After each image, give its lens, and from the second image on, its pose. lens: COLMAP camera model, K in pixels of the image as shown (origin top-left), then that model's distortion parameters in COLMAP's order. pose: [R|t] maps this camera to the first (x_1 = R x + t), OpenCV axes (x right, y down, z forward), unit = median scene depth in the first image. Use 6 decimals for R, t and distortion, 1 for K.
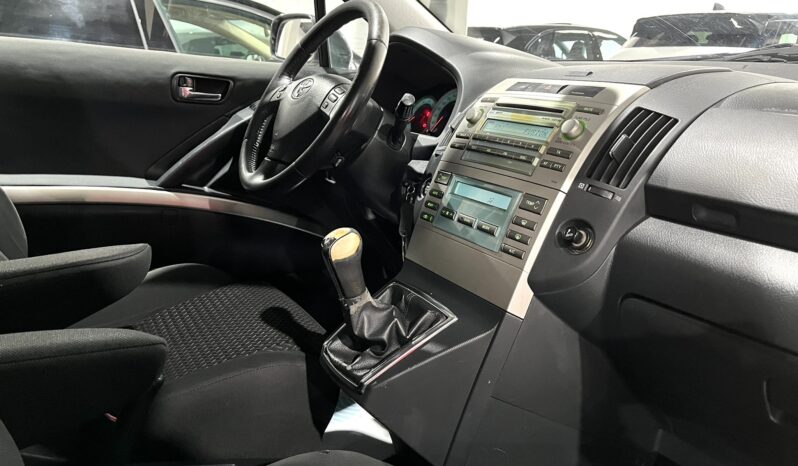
lens RADIAL K [[616.4, 0, 399.0], [0, 616.4, 233.0], [0, 0, 1]] dist [0.023612, 0.004843]
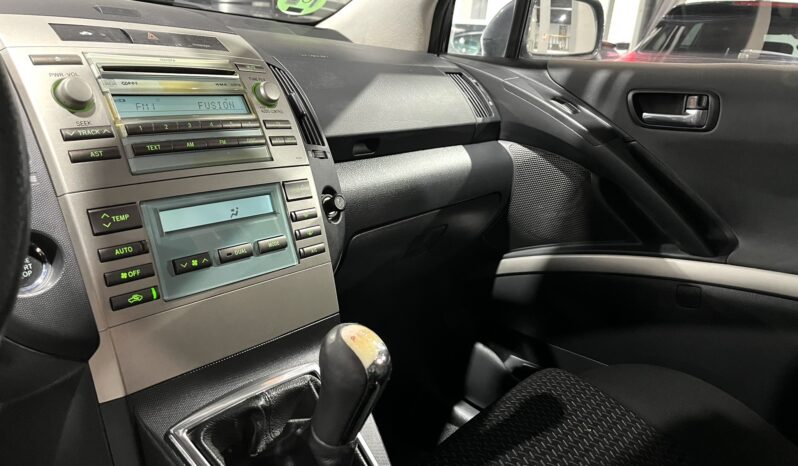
lens RADIAL K [[616.4, 0, 399.0], [0, 616.4, 233.0], [0, 0, 1]] dist [0.023612, 0.004843]
pose [[-0.349772, -0.319857, 0.880540, -0.515086], [0.160968, 0.905412, 0.392833, -0.265985], [-0.922902, 0.279141, -0.265201, 0.996398]]
